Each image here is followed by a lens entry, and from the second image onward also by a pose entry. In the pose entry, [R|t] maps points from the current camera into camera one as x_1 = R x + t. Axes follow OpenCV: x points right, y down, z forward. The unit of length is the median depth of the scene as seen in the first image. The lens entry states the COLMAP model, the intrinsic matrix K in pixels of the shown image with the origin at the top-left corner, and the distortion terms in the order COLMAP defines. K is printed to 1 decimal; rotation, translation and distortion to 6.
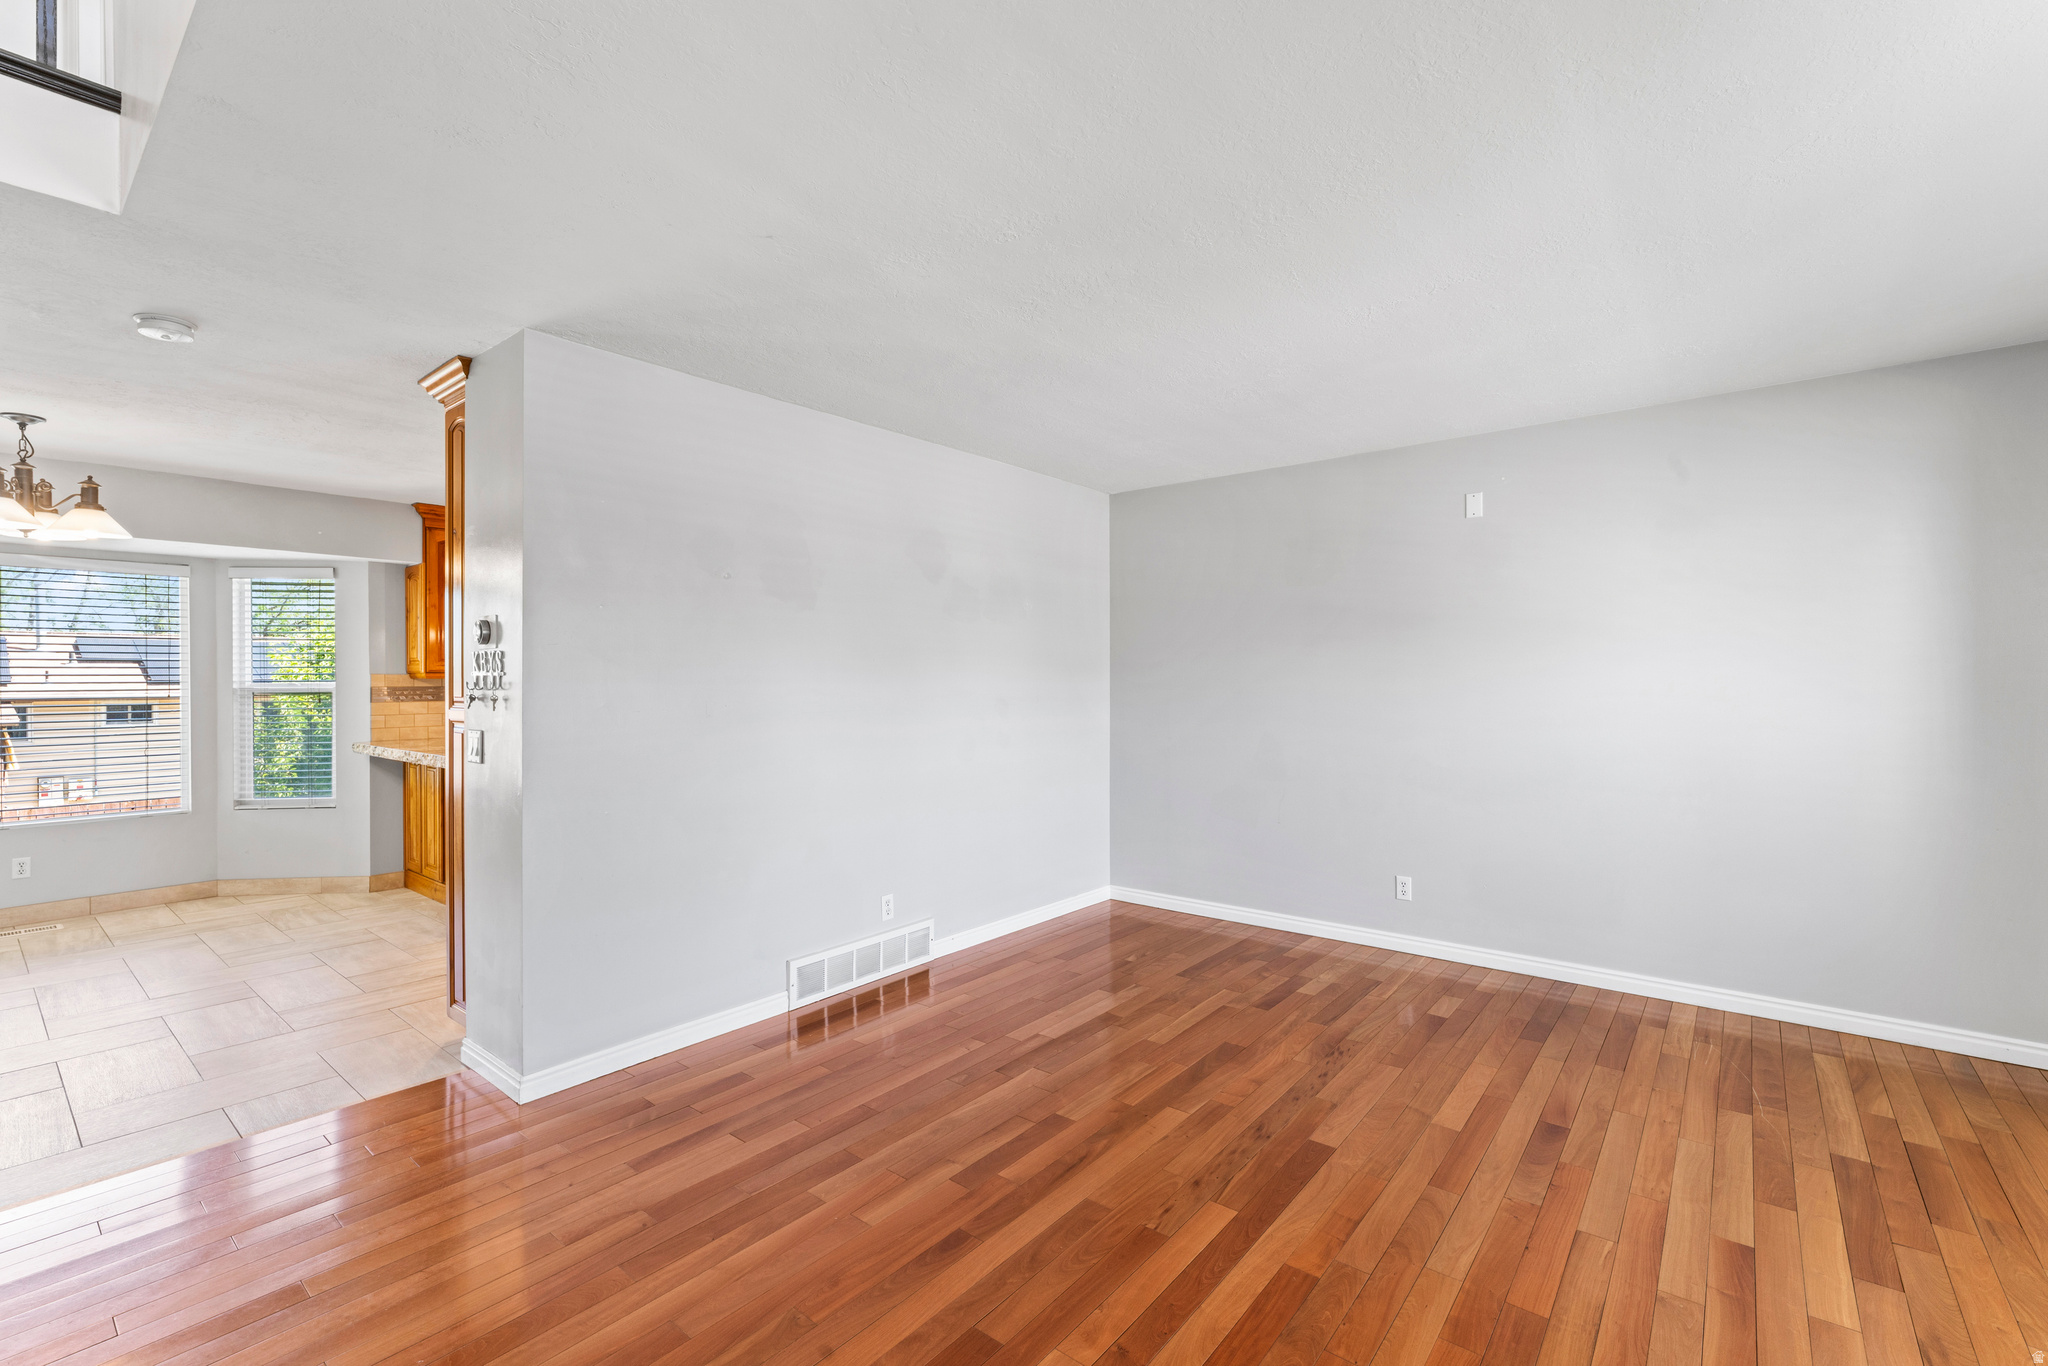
lens RADIAL K [[889.9, 0, 1024.0], [0, 889.9, 683.0], [0, 0, 1]] dist [-0.001313, 0.000171]
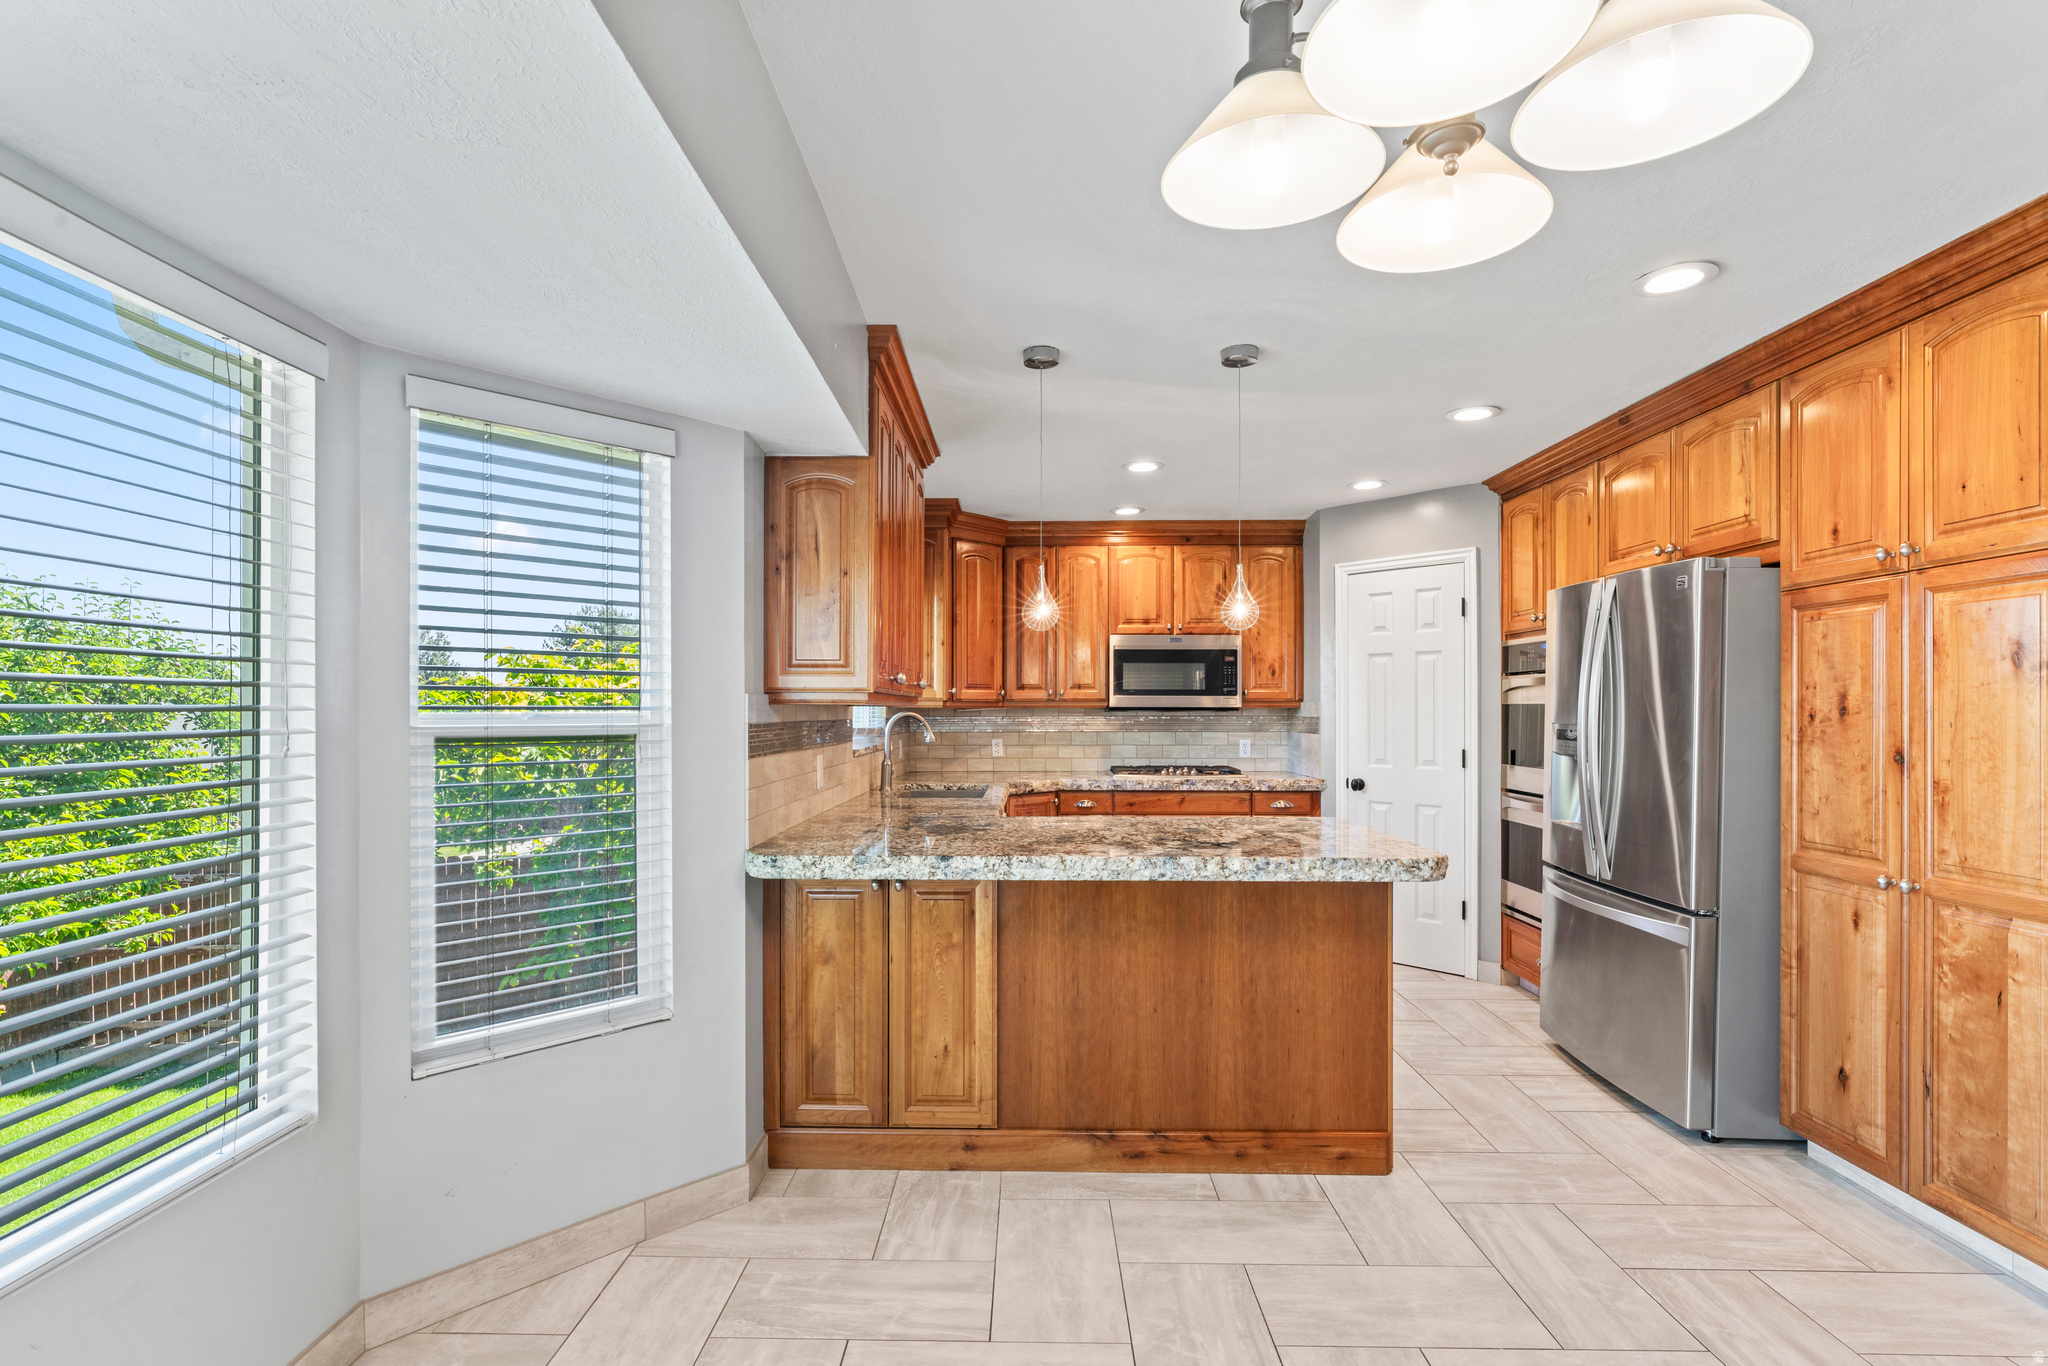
lens RADIAL K [[953.9, 0, 1011.7], [0, 953.9, 711.6], [0, 0, 1]] dist [-0.000992, -0.000285]
pose [[0.788470, 0.003366, 0.615064, -0.922604], [-0.000630, 0.999989, -0.004666, 0.001193], [-0.615073, 0.003292, 0.788463, 0.558062]]
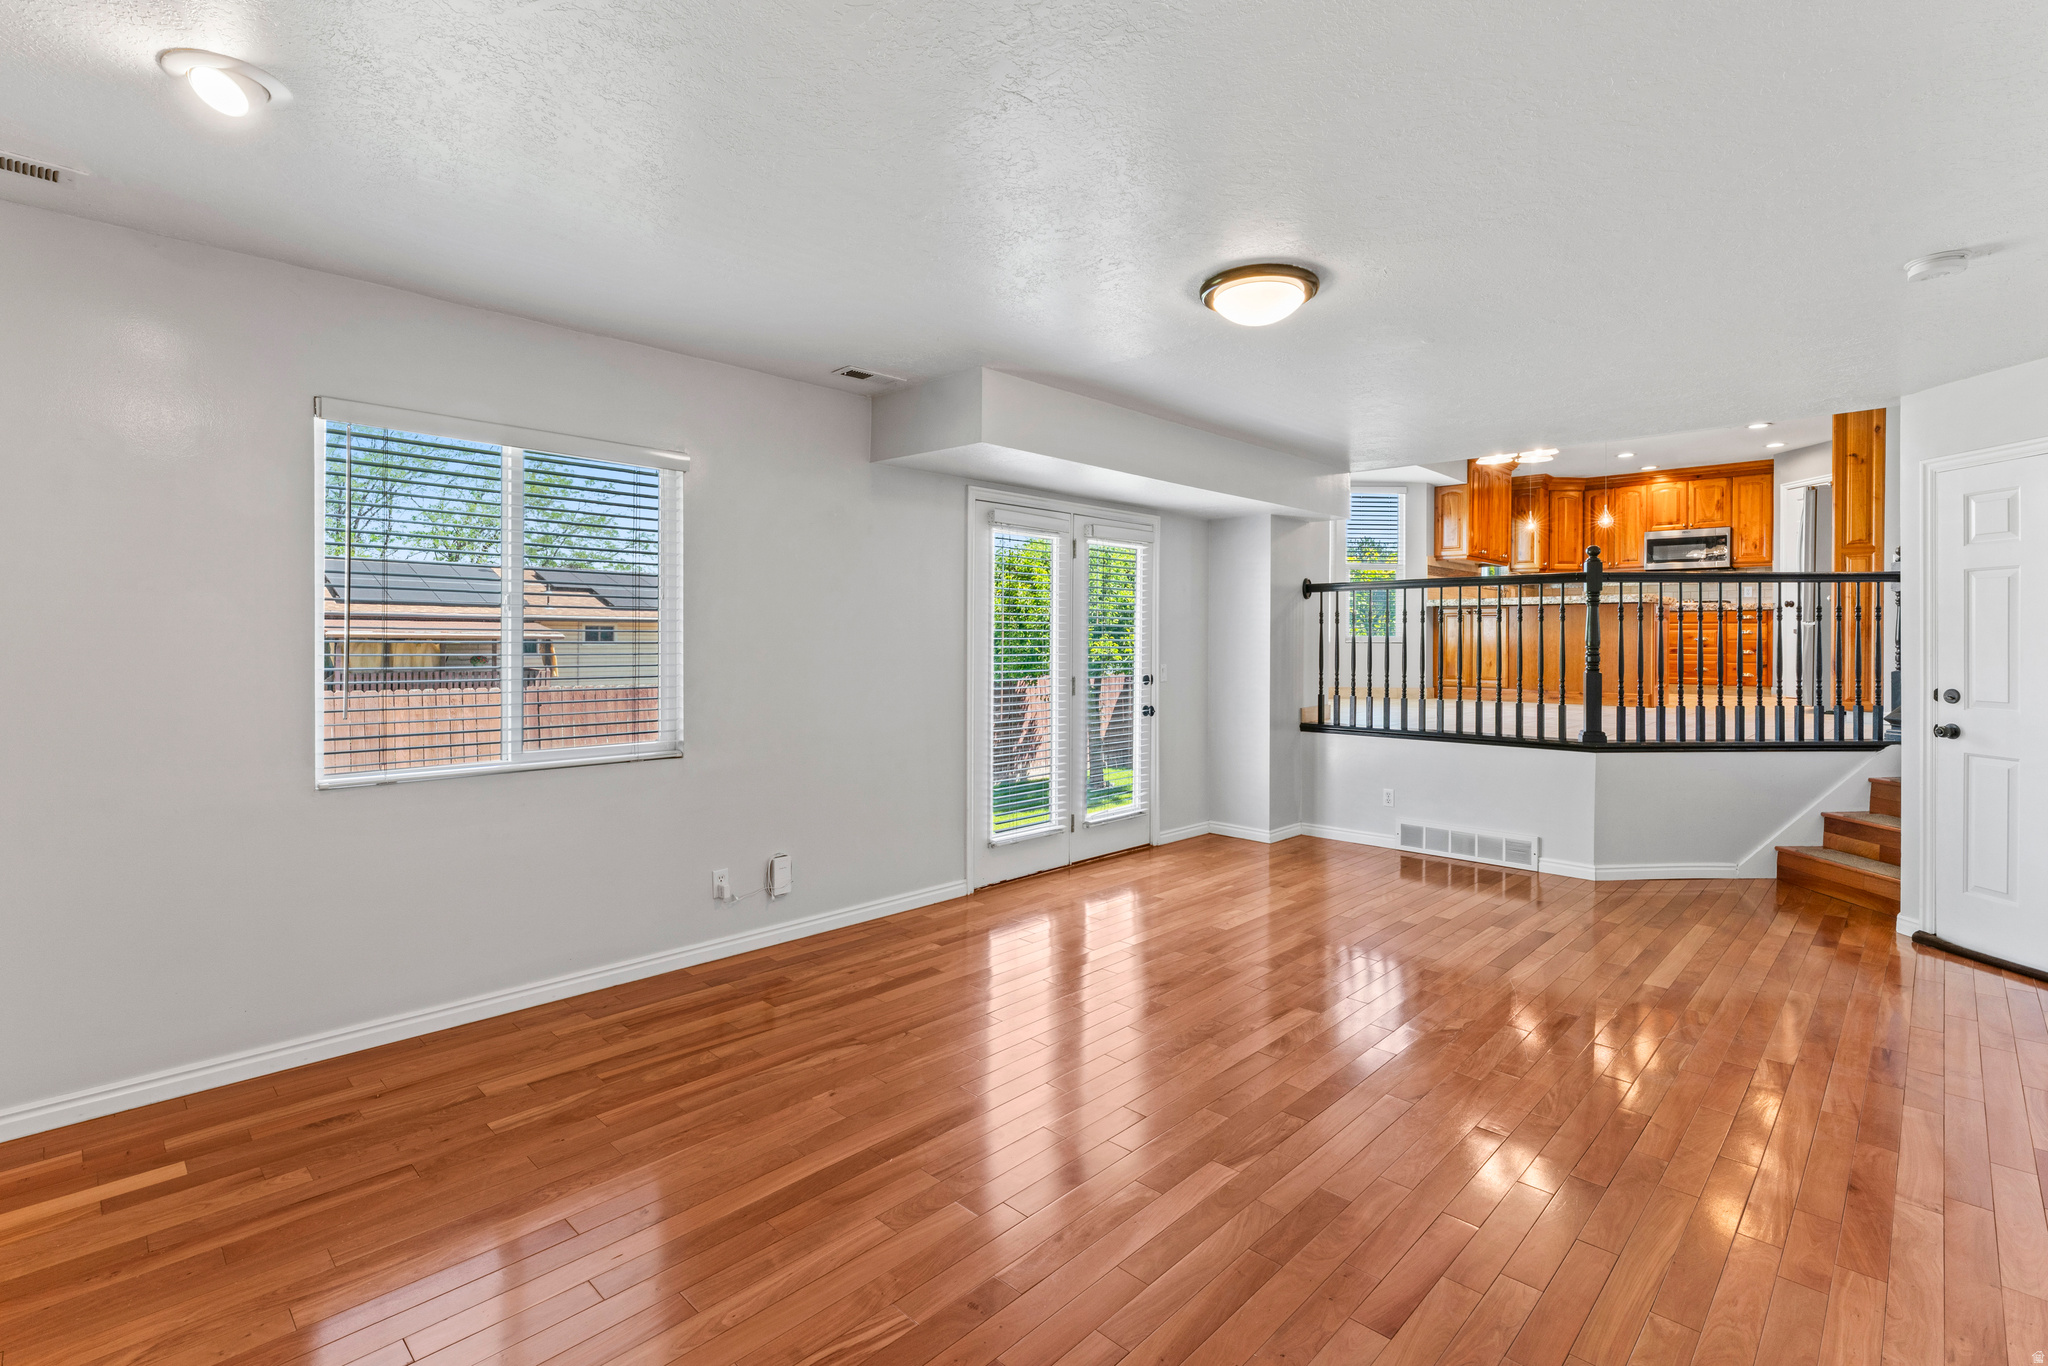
lens RADIAL K [[942.3, 0, 1025.5], [0, 942.3, 632.6], [0, 0, 1]] dist [0.000318, 0.000117]
pose [[0.996120, 0.009461, -0.087494, -1.288813], [-0.010274, 0.999908, -0.008843, 0.144743], [0.087403, 0.009707, 0.996126, -0.683604]]
